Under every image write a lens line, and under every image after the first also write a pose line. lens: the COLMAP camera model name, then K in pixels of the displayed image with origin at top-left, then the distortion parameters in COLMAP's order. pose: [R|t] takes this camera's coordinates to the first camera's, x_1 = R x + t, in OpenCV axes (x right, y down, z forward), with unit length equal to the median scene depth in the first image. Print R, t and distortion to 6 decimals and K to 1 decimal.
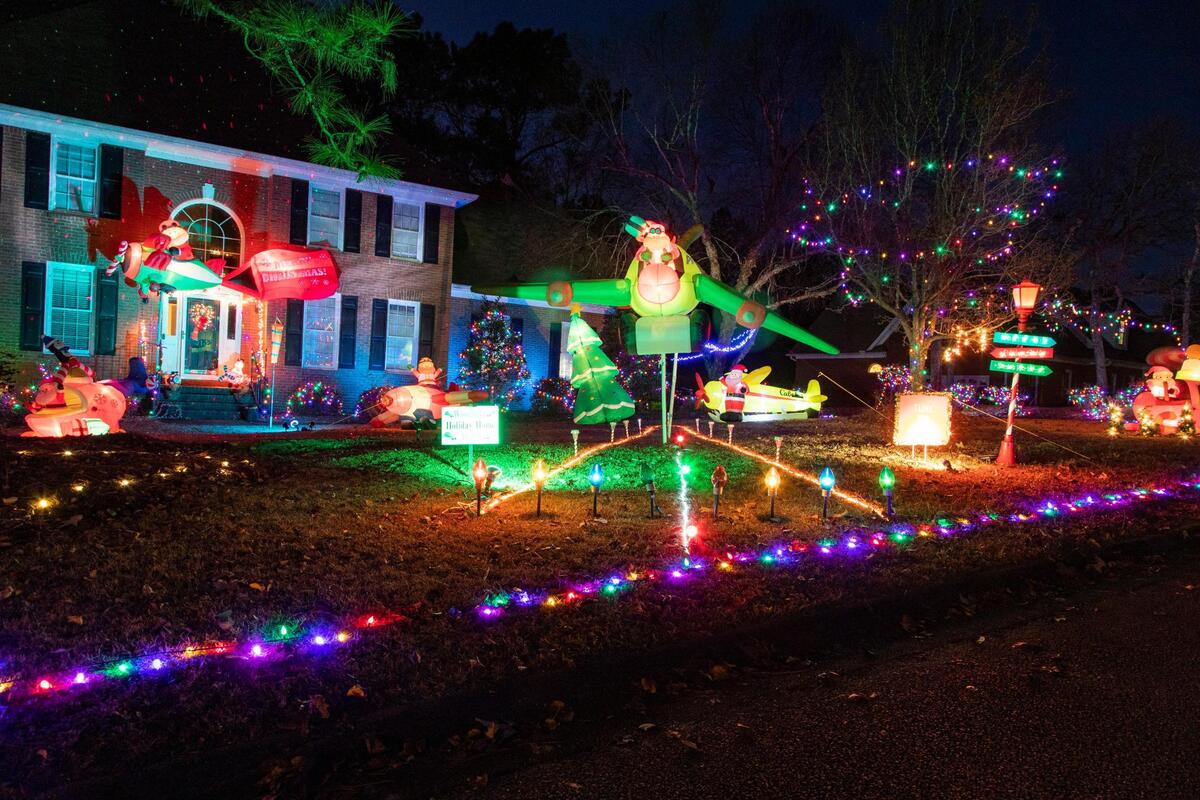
lens RADIAL K [[783.8, 0, 602.4], [0, 783.8, 403.9], [0, 0, 1]] dist [0.014921, -0.001833]
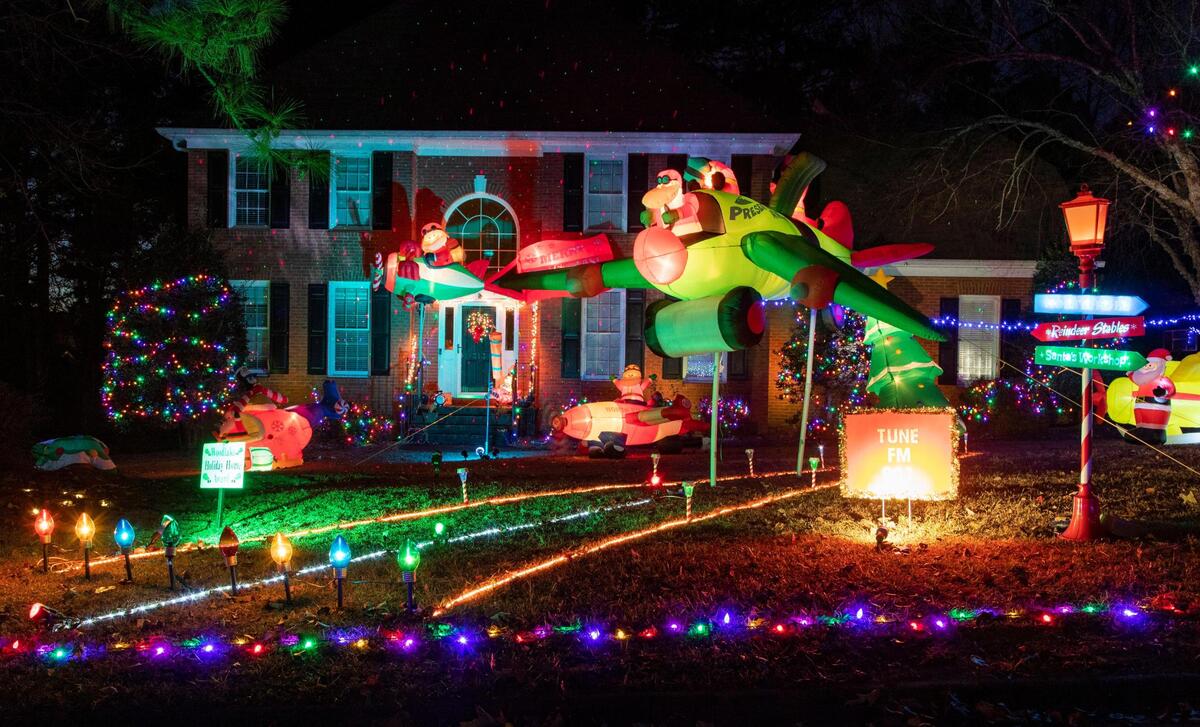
lens RADIAL K [[1058.8, 0, 597.4], [0, 1058.8, 398.4], [0, 0, 1]] dist [-0.007434, 0.020410]
pose [[0.834777, -0.027760, -0.549888, 0.269246], [0.019910, 0.999597, -0.020238, -0.004487], [0.550228, 0.005946, 0.834993, 0.094064]]
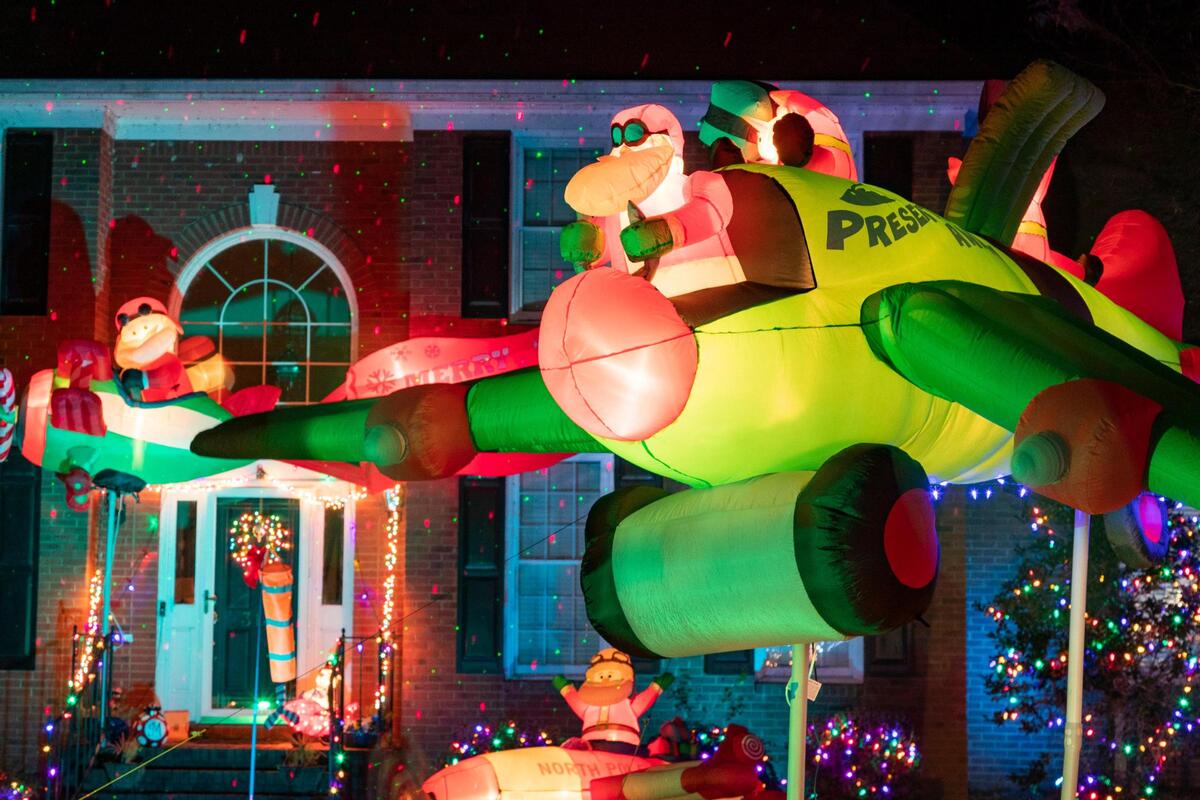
lens RADIAL K [[2308.4, 0, 594.5], [0, 2308.4, 405.3], [0, 0, 1]] dist [0.012331, 0.000000]
pose [[0.834039, -0.100903, -0.542400, 0.216724], [0.026258, 0.989279, -0.143660, -0.020578], [0.551080, 0.105576, 0.827747, 0.219091]]
